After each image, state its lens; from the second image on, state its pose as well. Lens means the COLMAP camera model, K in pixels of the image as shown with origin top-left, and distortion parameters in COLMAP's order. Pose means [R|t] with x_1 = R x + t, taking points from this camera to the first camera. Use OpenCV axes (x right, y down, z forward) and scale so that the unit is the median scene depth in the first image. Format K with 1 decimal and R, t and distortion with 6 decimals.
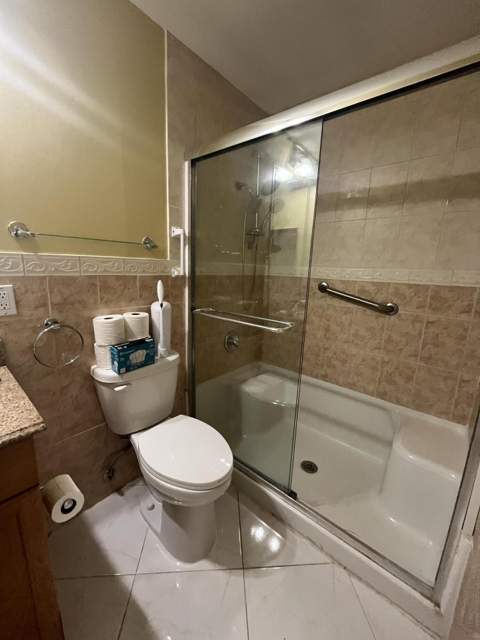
lens RADIAL K [[260.6, 0, 241.4], [0, 260.6, 318.6], [0, 0, 1]] dist [0.002381, 0.000502]
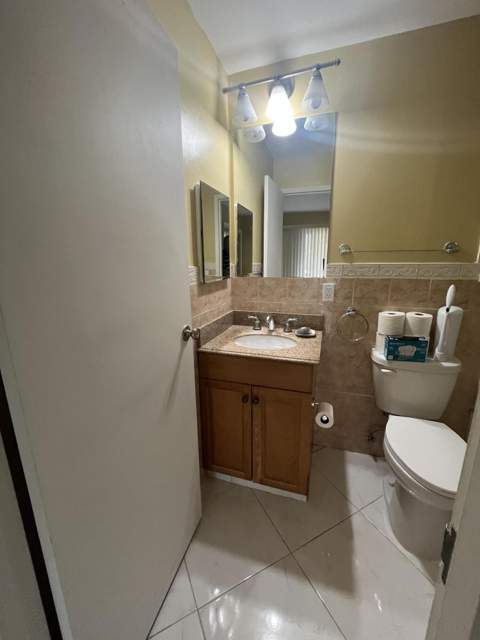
lens RADIAL K [[260.6, 0, 240.1], [0, 260.6, 320.4], [0, 0, 1]] dist [0.002381, 0.000502]
pose [[0.369625, 0.170432, -0.913417, 0.353012], [-0.163324, 0.979646, 0.116698, 0.002758], [0.914714, 0.106048, 0.389938, -0.126244]]
